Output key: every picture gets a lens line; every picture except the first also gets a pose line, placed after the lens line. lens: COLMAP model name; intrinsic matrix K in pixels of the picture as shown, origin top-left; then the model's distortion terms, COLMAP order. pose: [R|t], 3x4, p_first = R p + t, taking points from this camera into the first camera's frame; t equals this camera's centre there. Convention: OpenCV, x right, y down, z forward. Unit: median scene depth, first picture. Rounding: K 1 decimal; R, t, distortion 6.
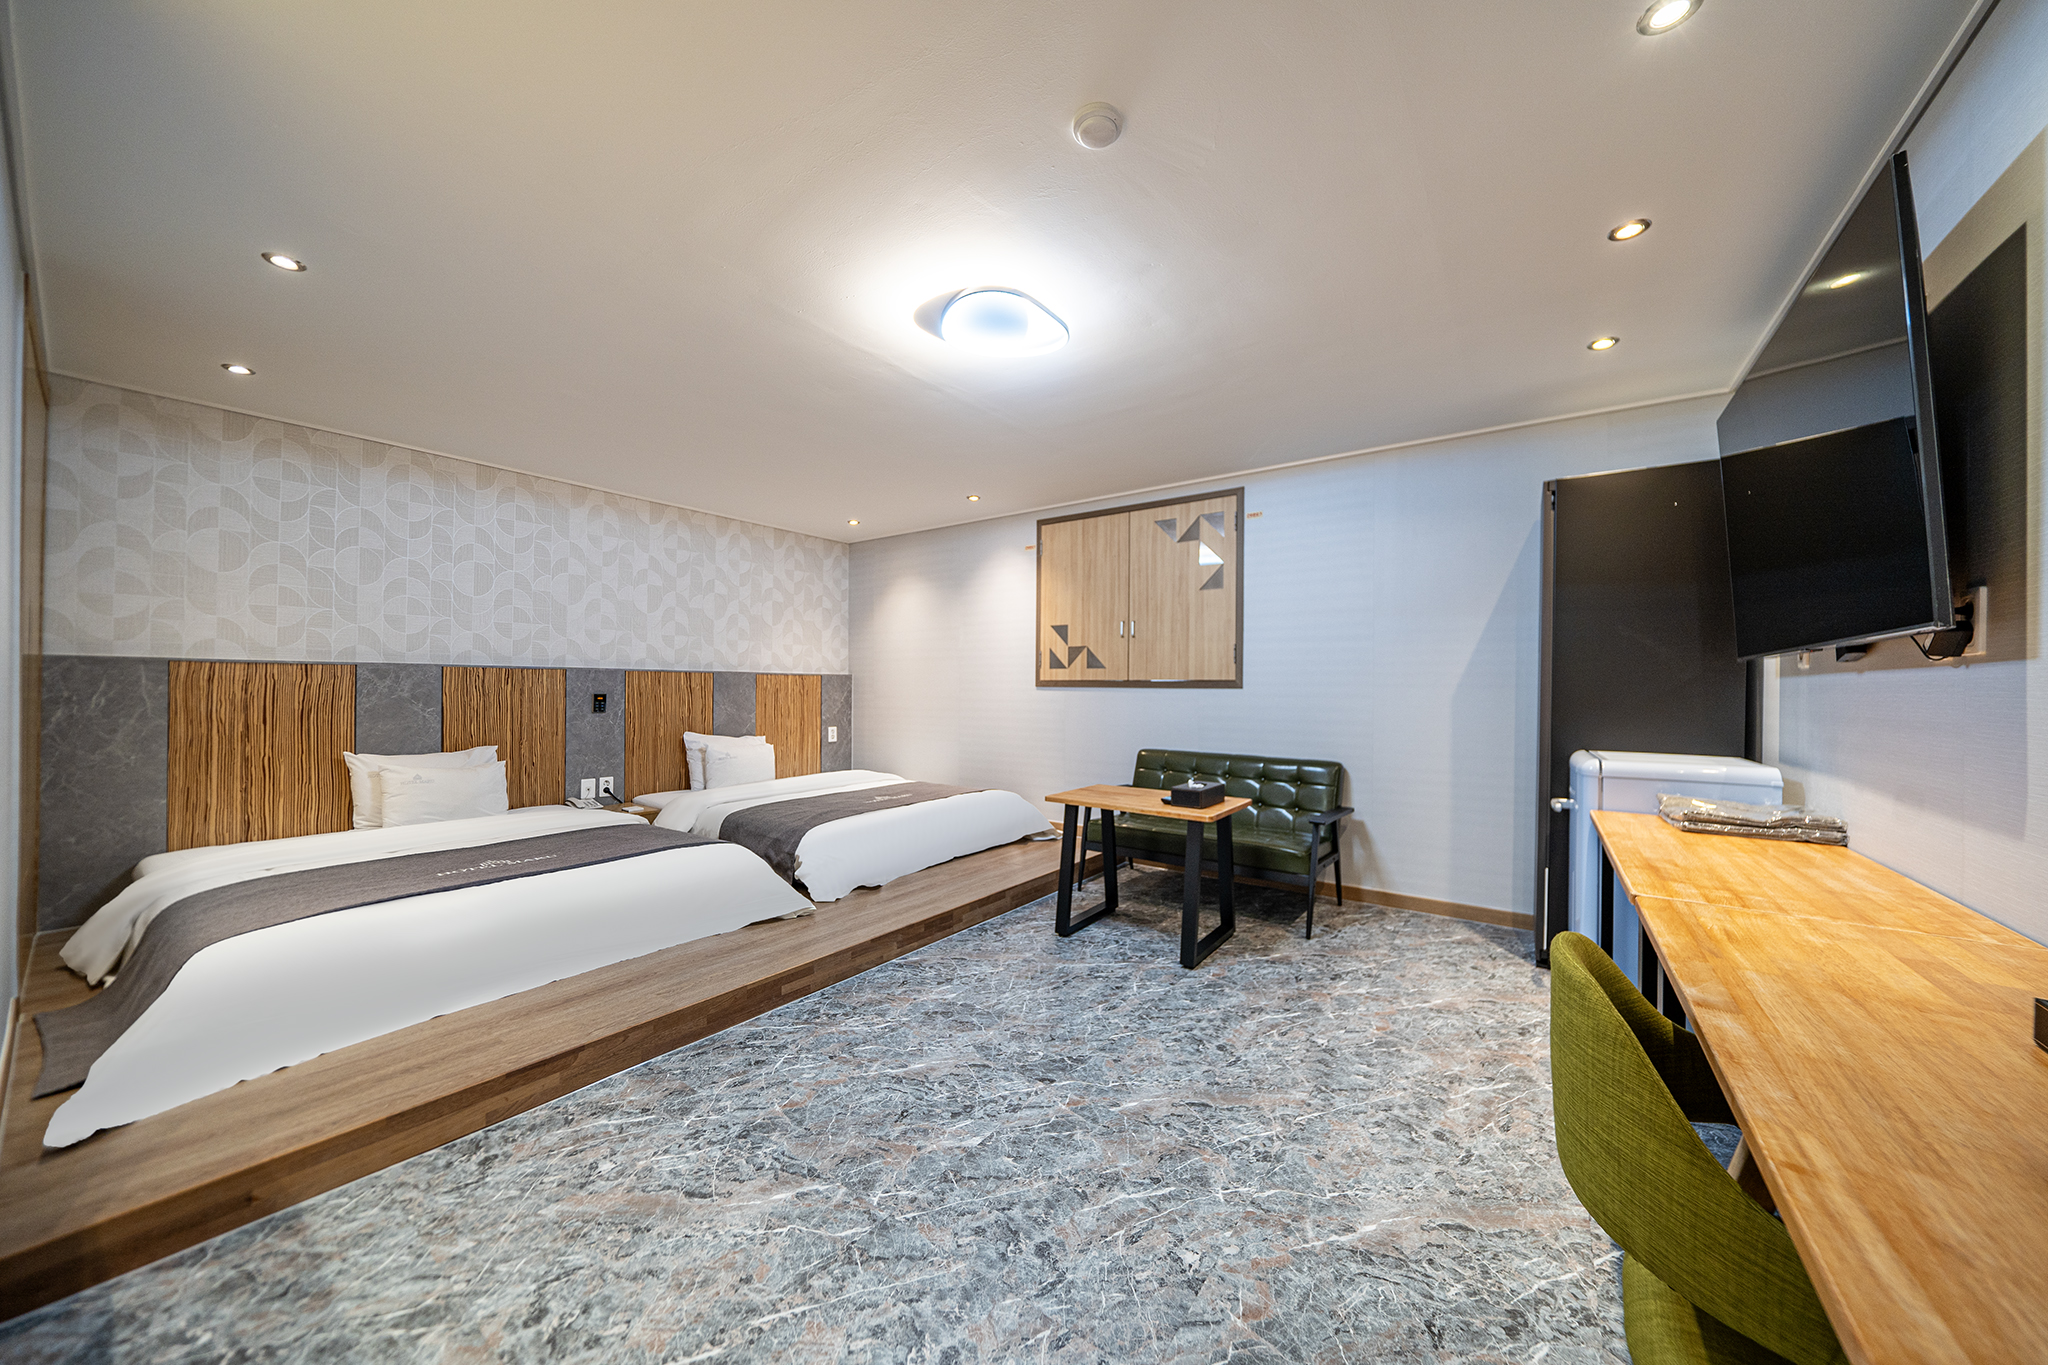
lens RADIAL K [[696.7, 0, 1034.9], [0, 696.7, 687.9], [0, 0, 1]] dist [-0.007637, 0.001057]
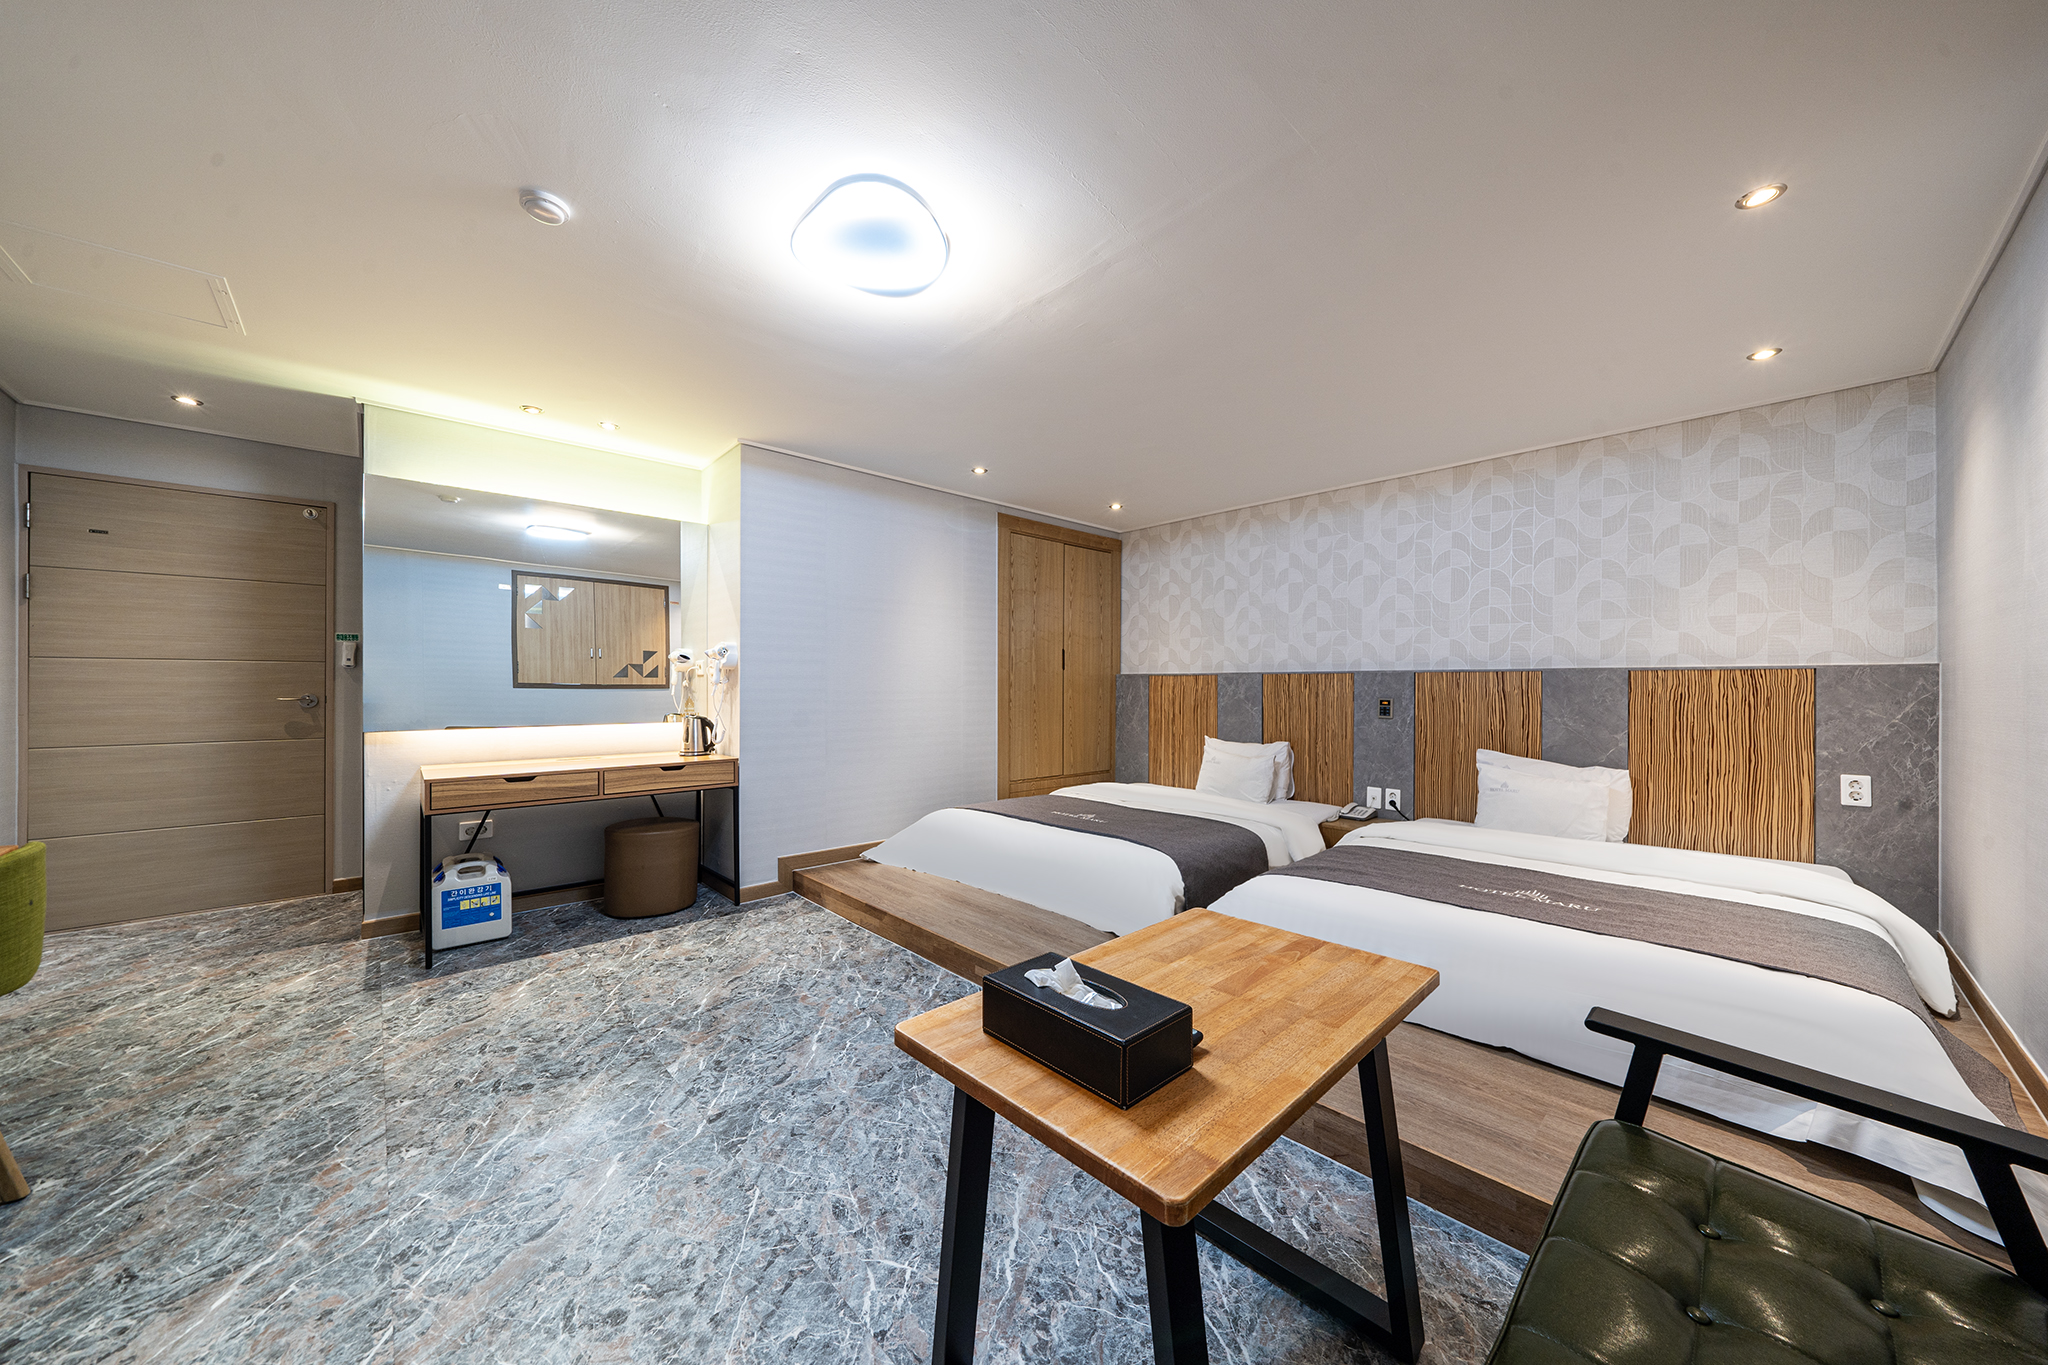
lens RADIAL K [[696.7, 0, 1034.9], [0, 696.7, 687.9], [0, 0, 1]] dist [-0.007637, 0.001057]
pose [[-0.184409, -0.004206, -0.982841, 0.521766], [-0.004526, 0.999984, -0.003430, 0.000170], [0.982839, 0.003816, -0.184425, 0.981604]]
